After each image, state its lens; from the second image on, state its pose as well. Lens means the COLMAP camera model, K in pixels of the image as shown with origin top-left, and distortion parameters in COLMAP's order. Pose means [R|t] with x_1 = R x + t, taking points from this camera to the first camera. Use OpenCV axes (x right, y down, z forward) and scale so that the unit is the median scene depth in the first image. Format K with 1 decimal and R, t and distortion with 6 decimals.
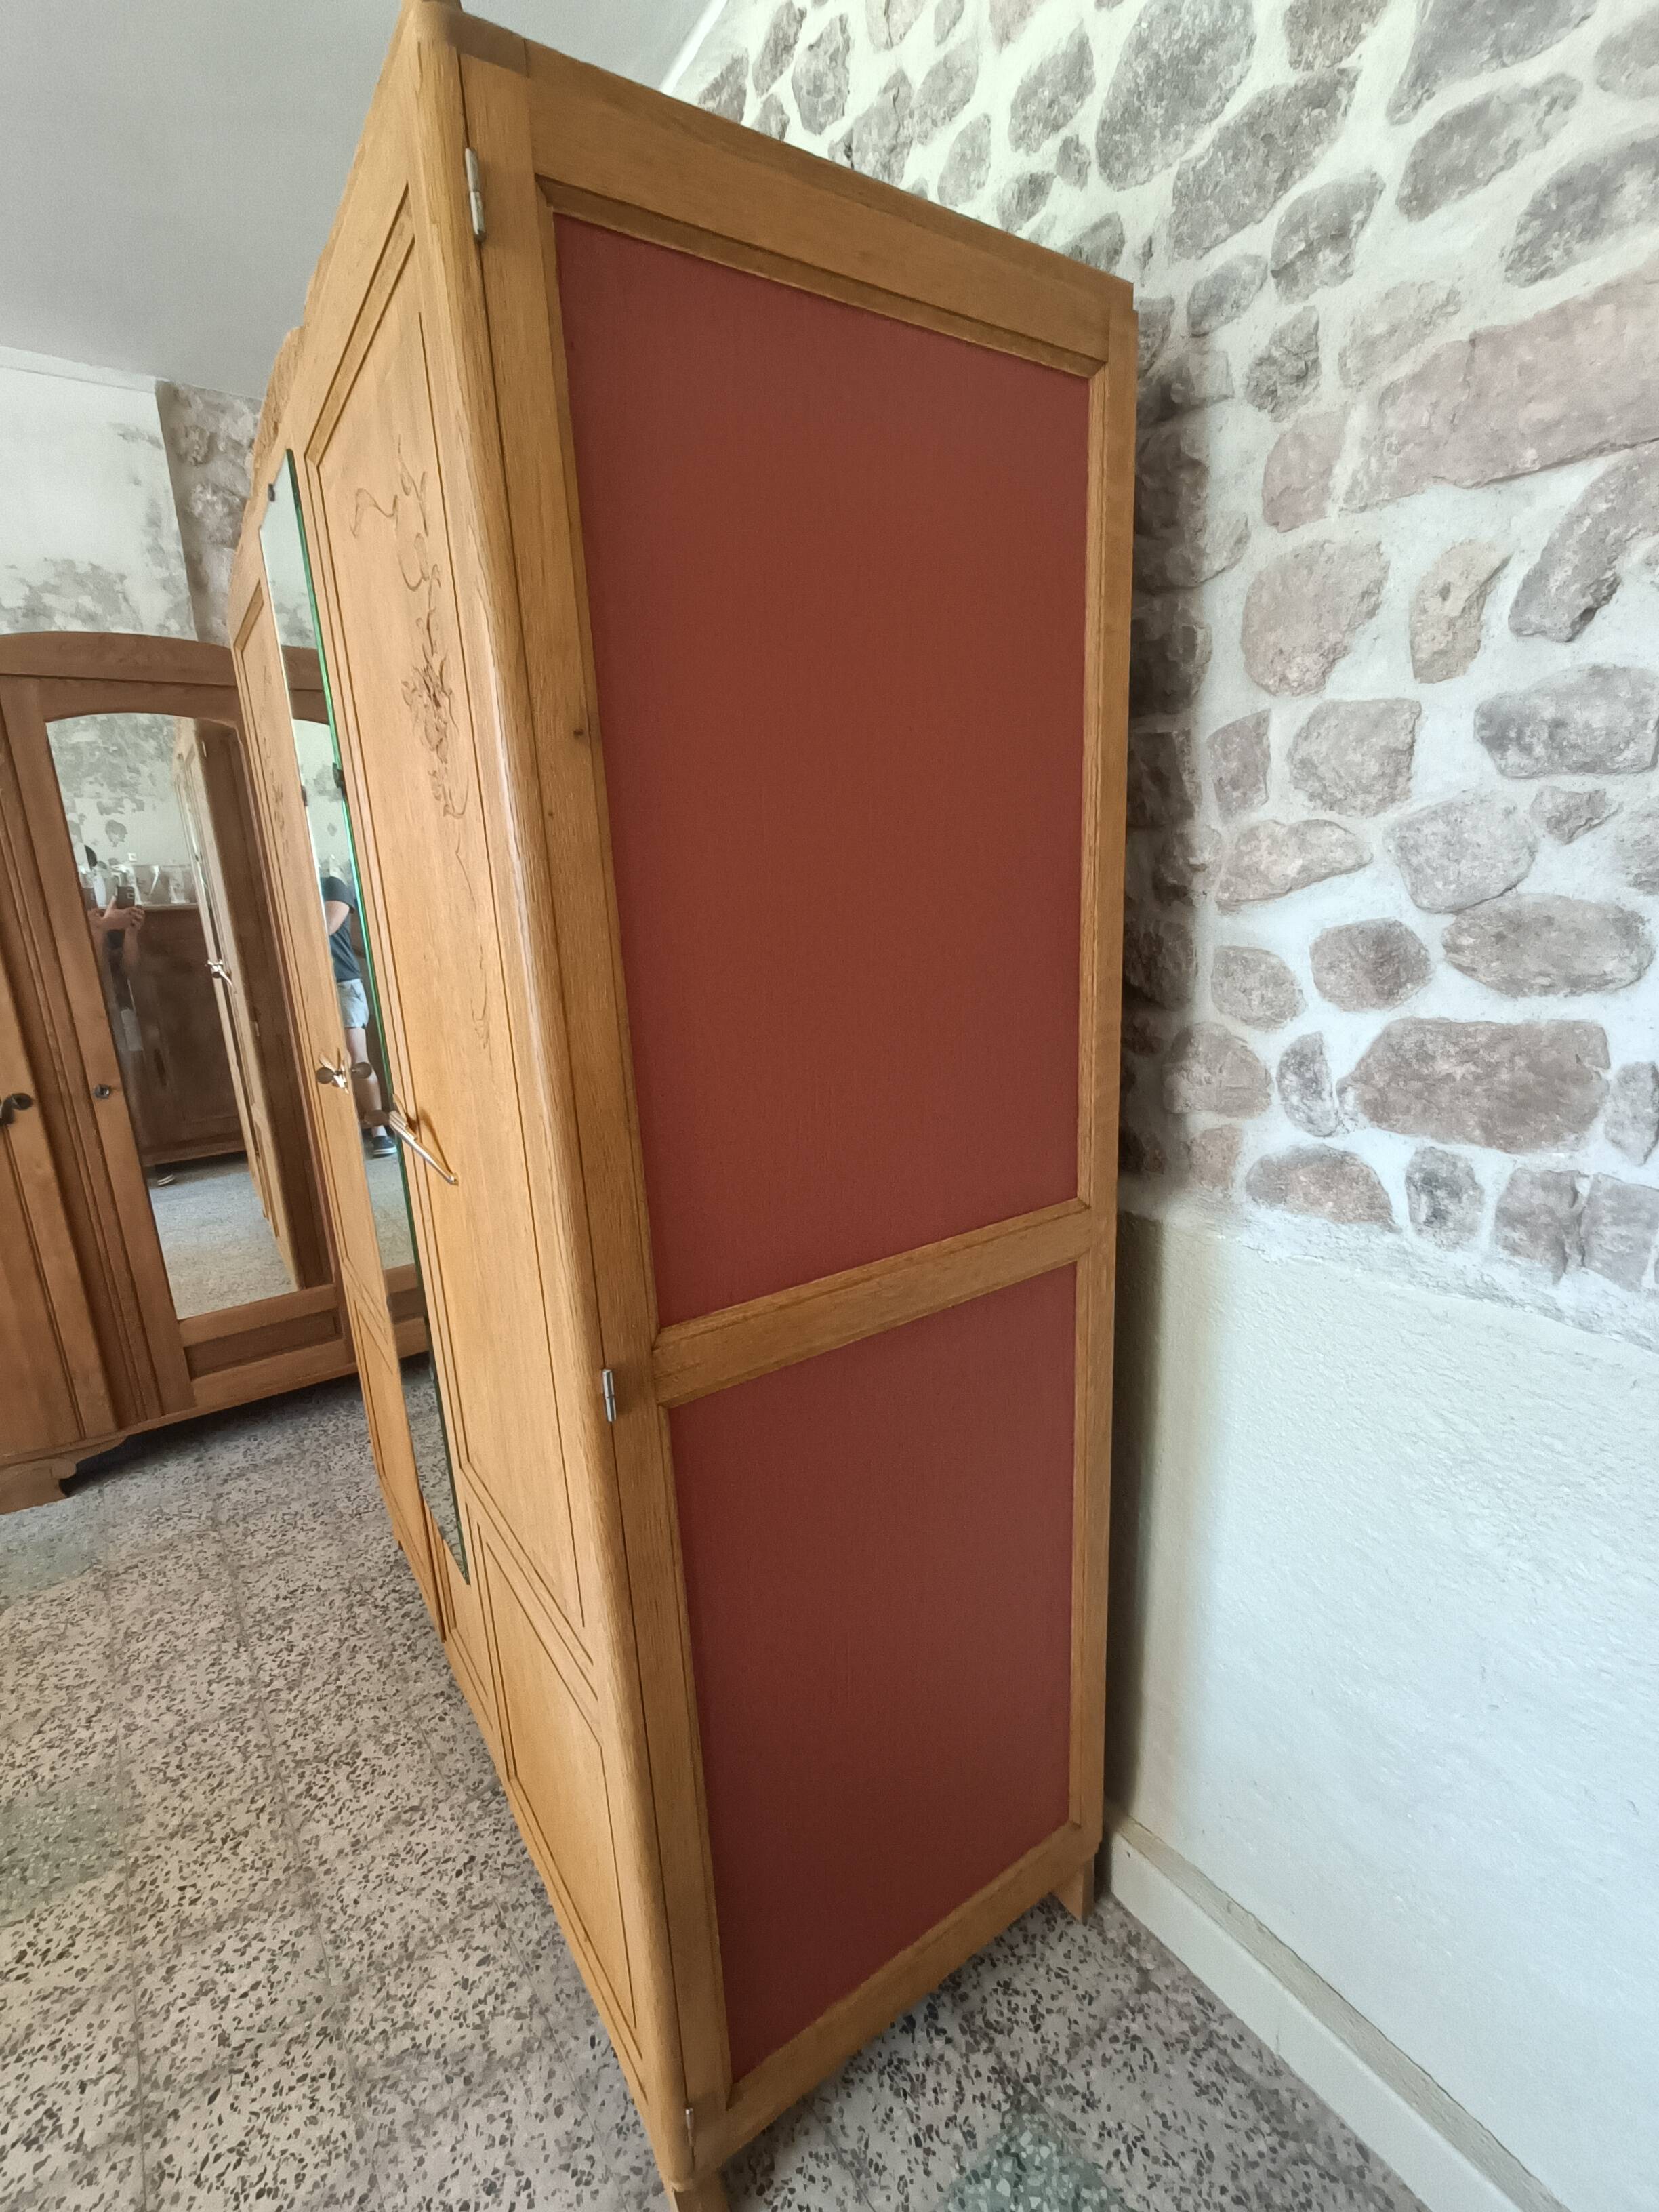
lens RADIAL K [[997.1, 0, 817.5], [0, 997.1, 1111.2], [0, 0, 1]] dist [-0.003206, 0.002740]
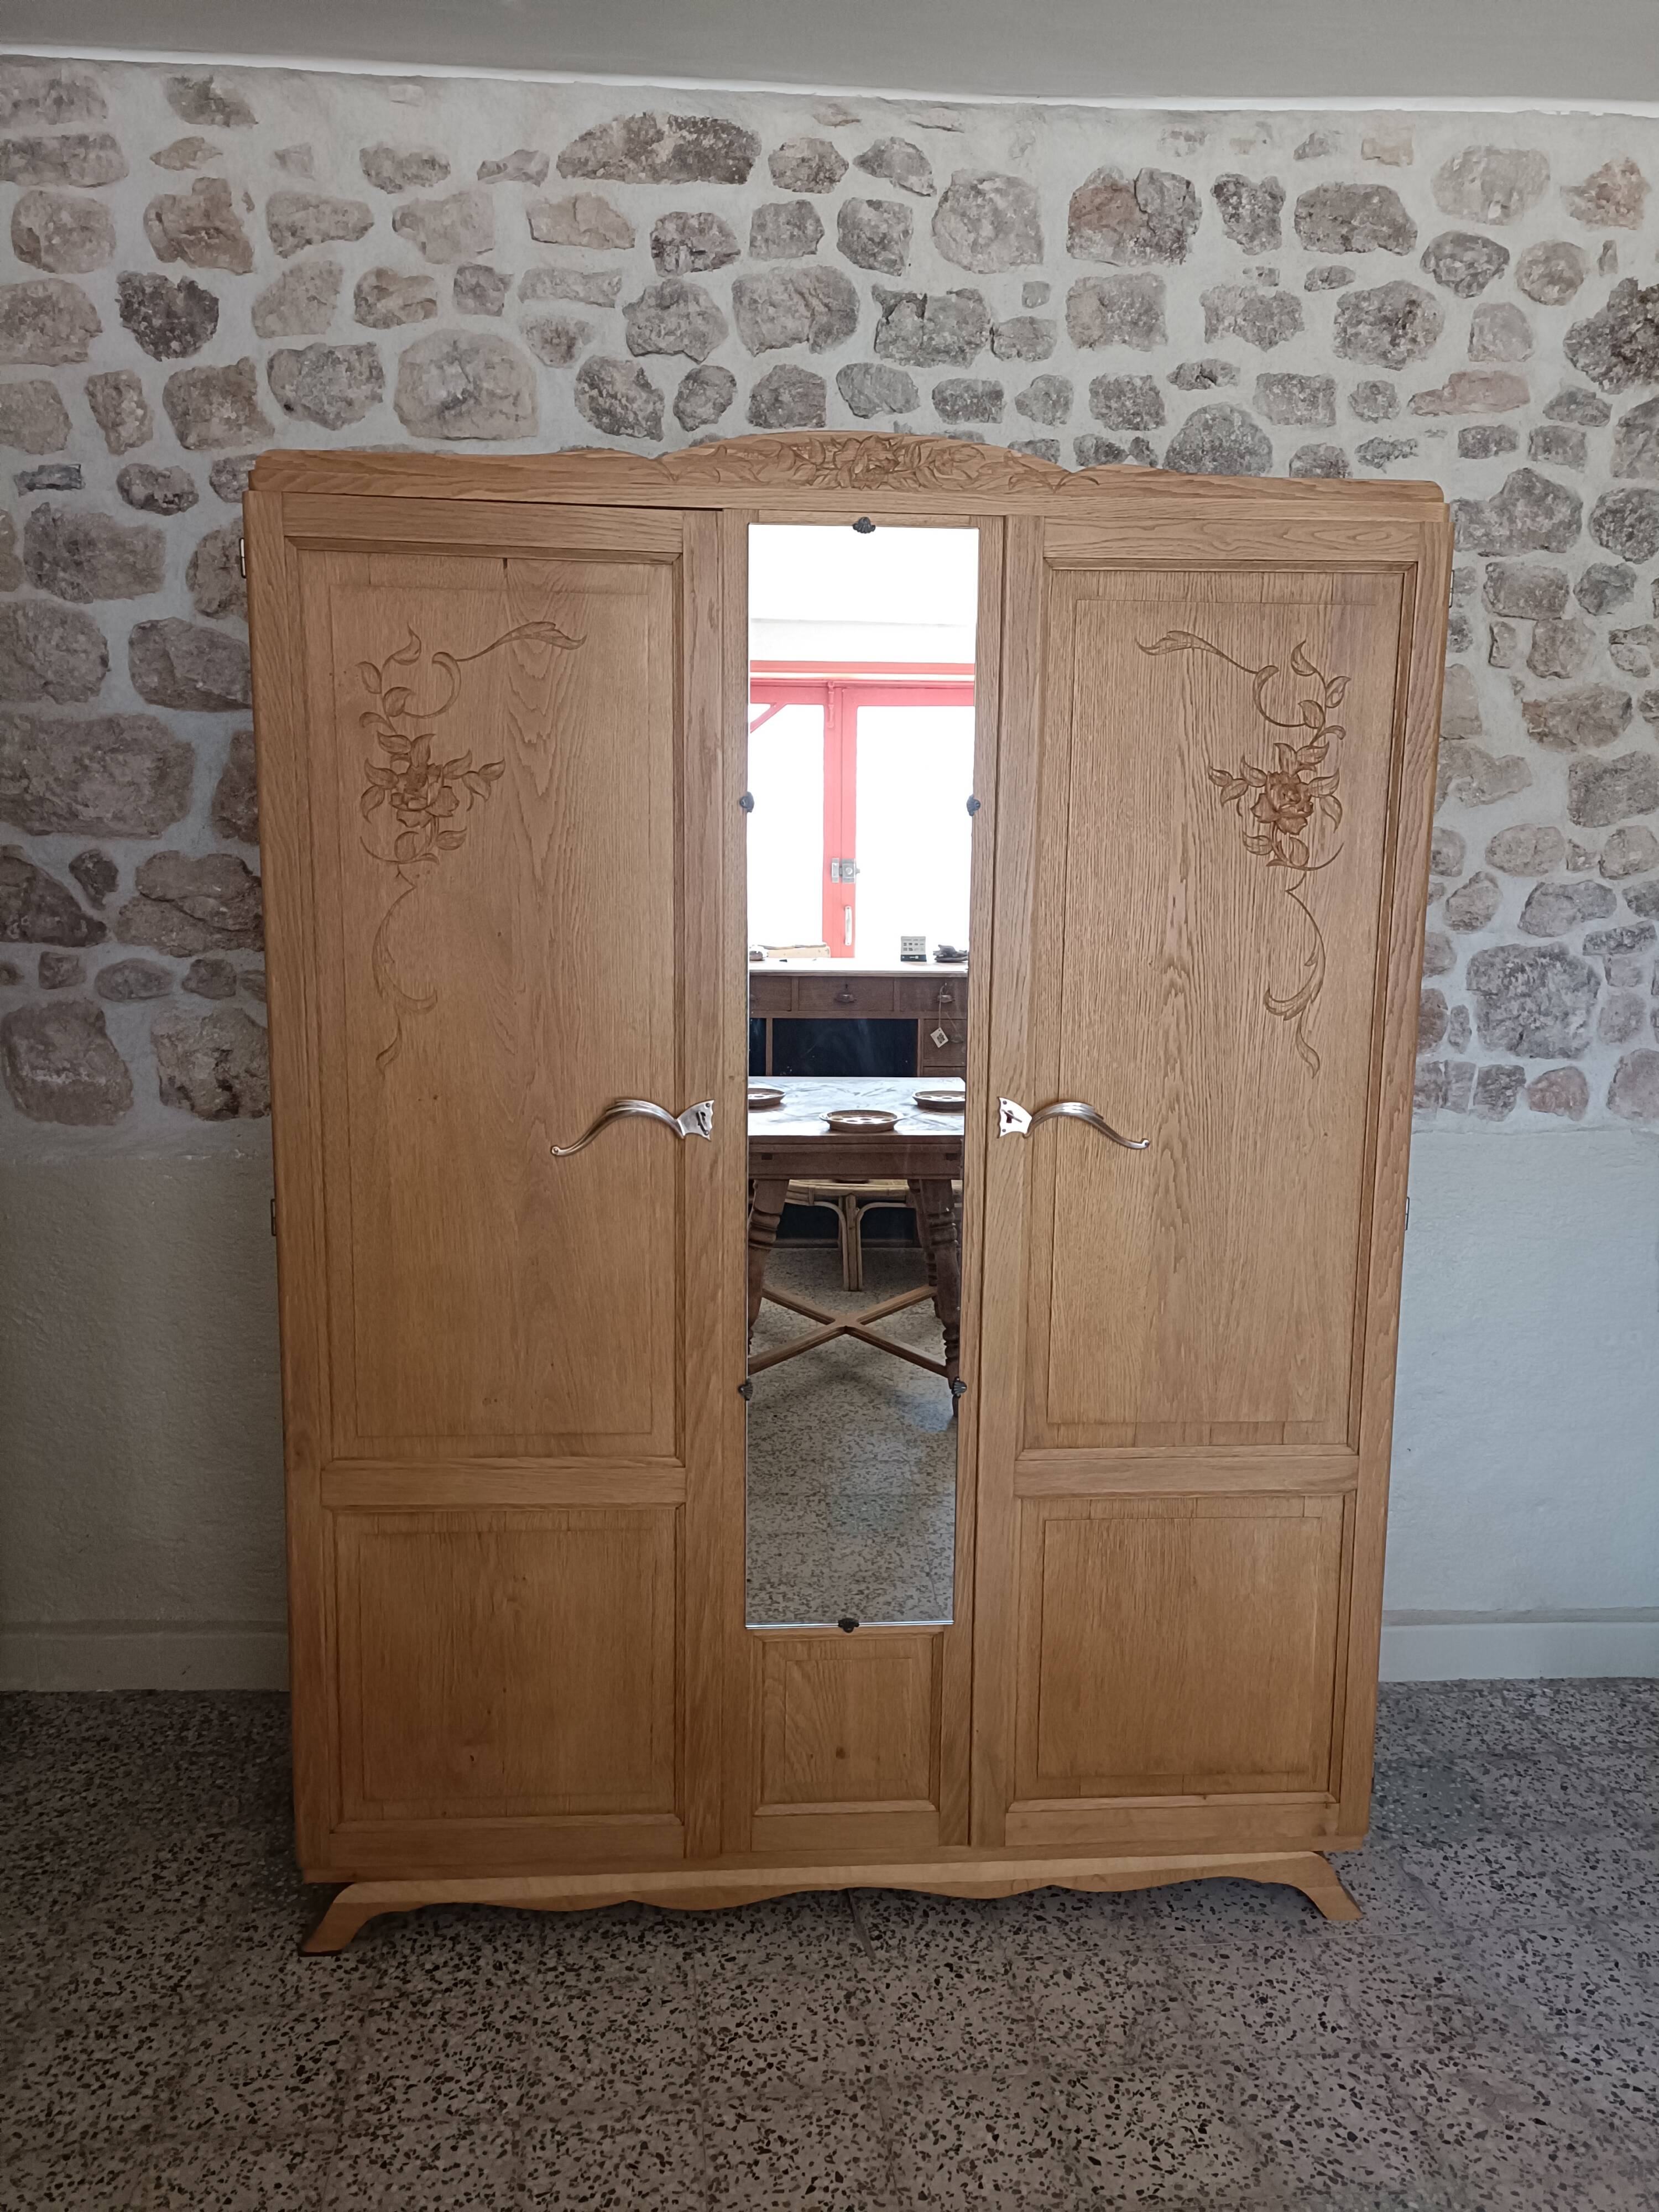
lens RADIAL K [[1625.7, 0, 820.2], [0, 1625.7, 1102.8], [0, 0, 1]] dist [0.039521, -0.029094]
pose [[0.497796, -0.080766, 0.863525, -2.275949], [0.172907, 0.984909, -0.007557, -0.041216], [-0.849883, 0.153072, 0.504249, 0.317482]]
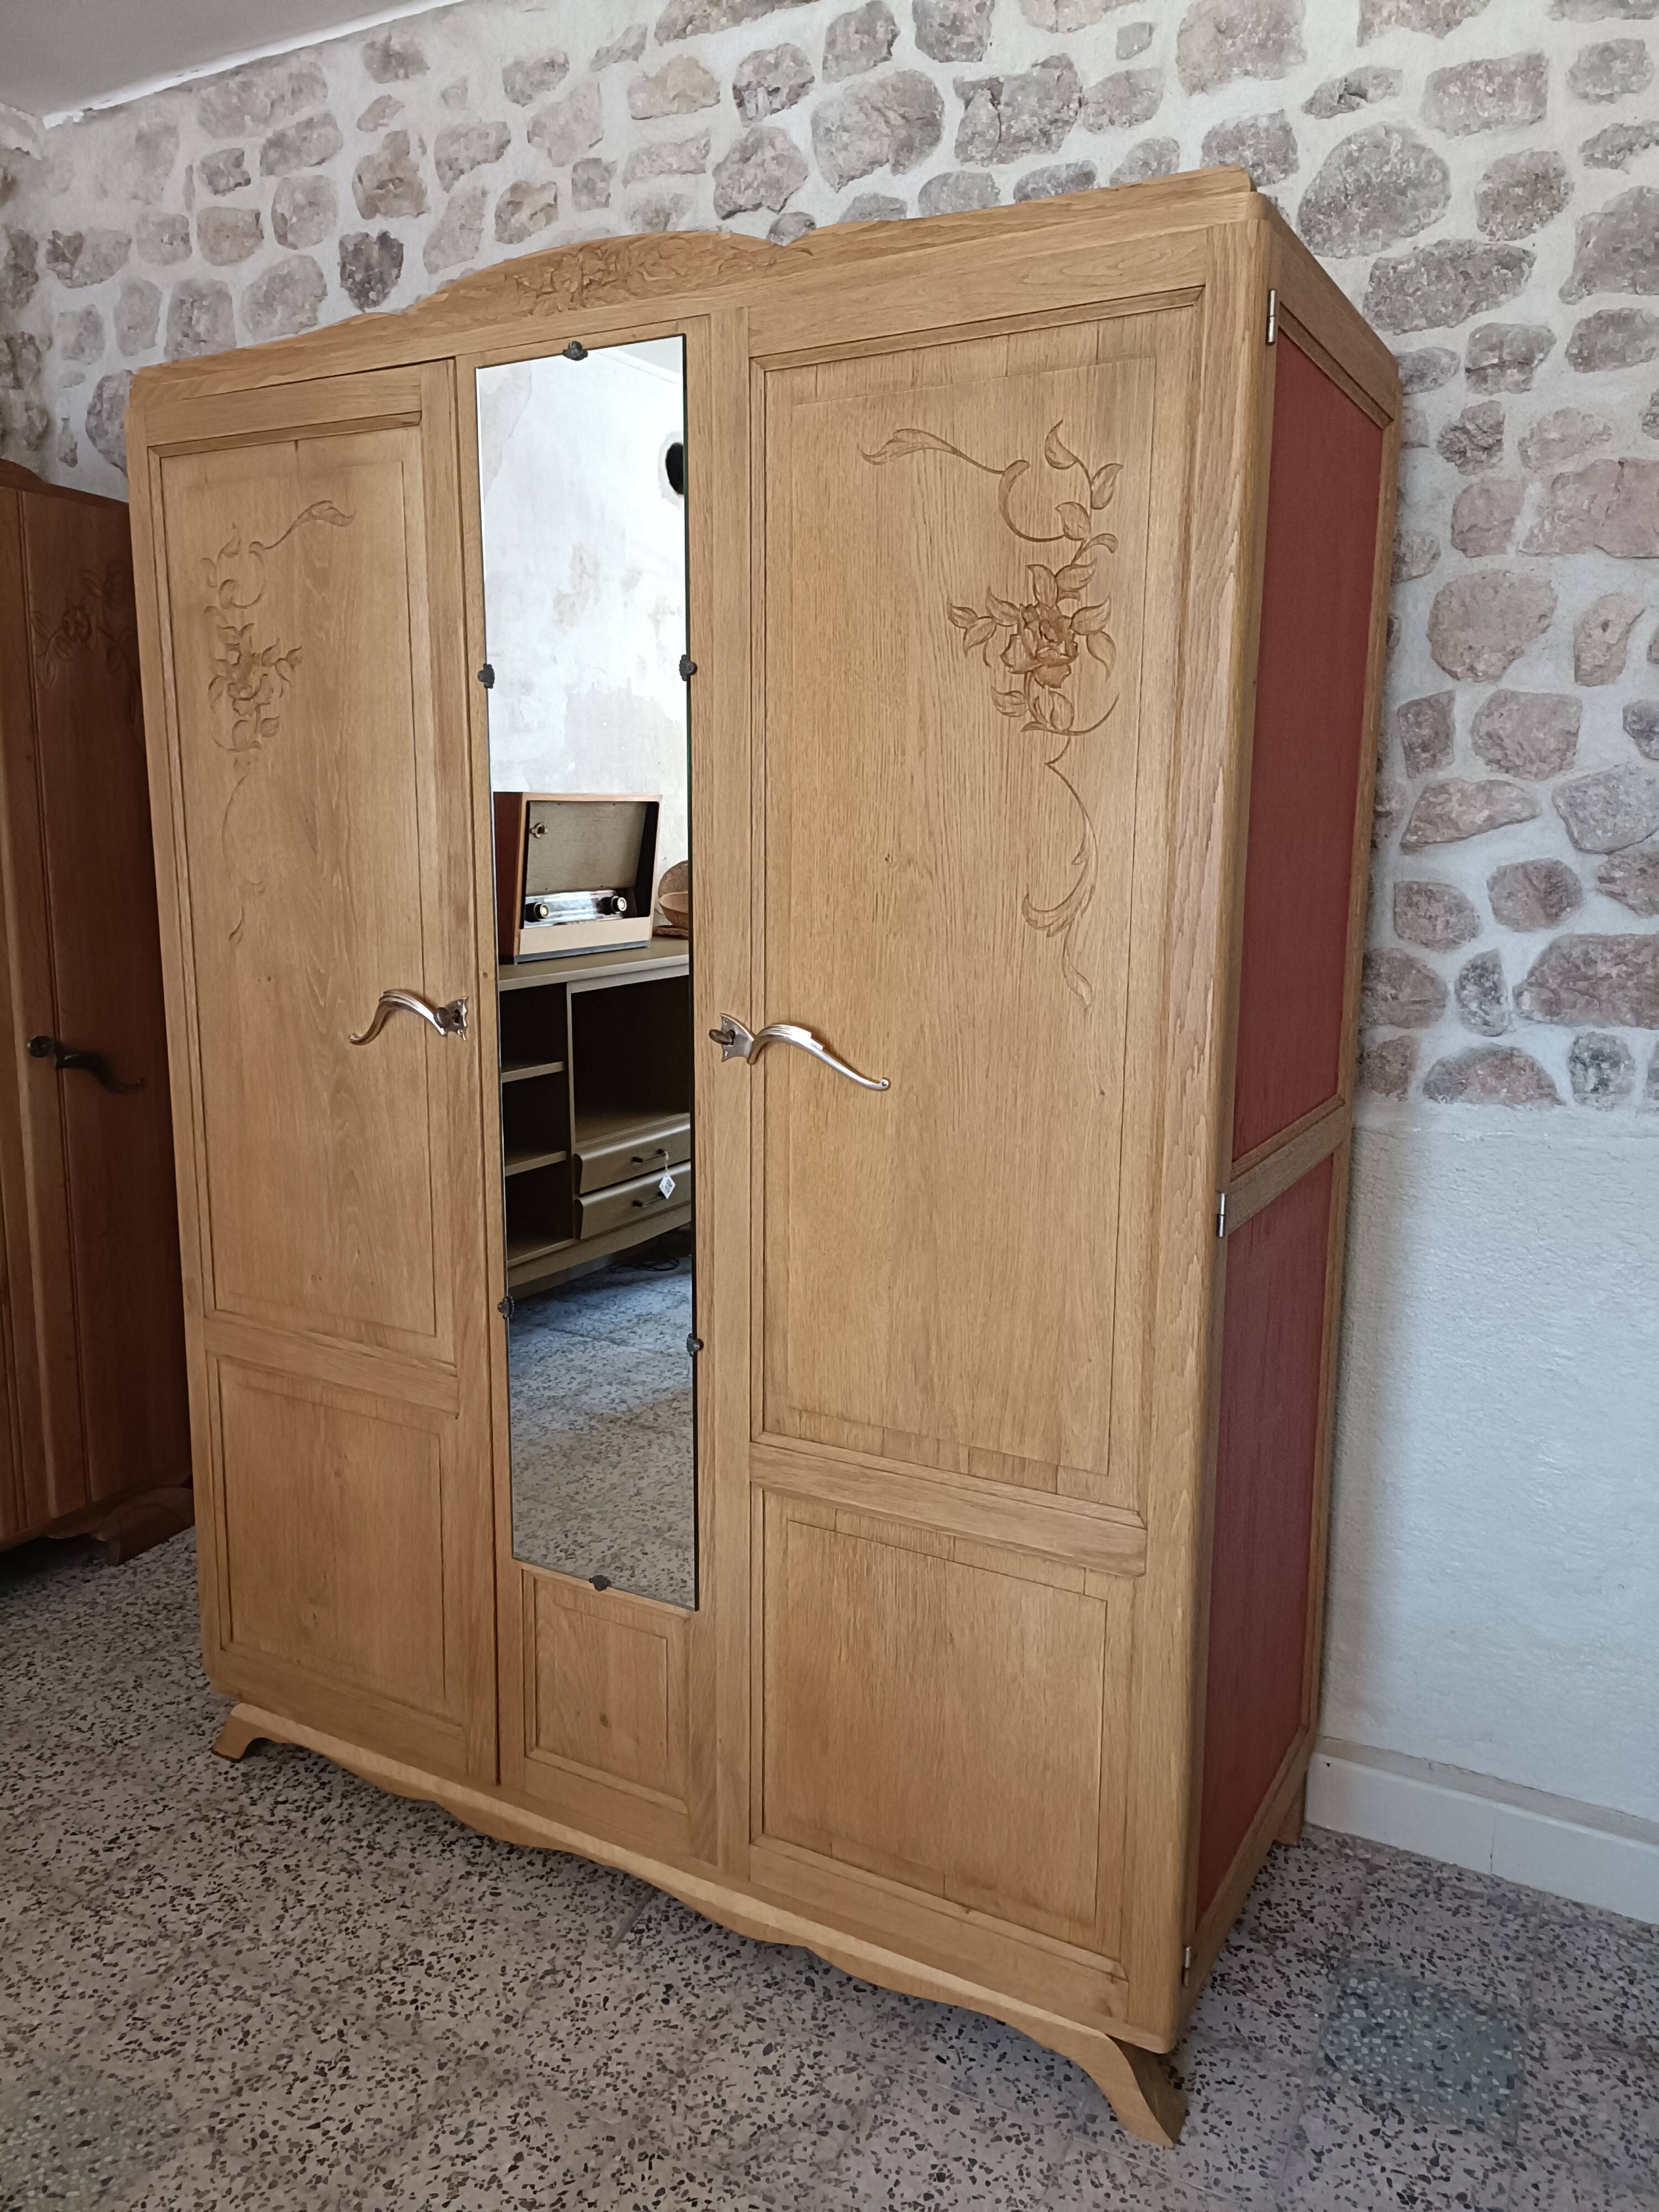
lens RADIAL K [[1631.2, 0, 818.9], [0, 1631.2, 1098.1], [0, 0, 1]] dist [0.032554, -0.021013]
pose [[0.893048, -0.029805, 0.448973, -1.138420], [0.062135, 0.996413, -0.057446, 0.165448], [-0.445651, 0.079198, 0.891697, -0.417319]]
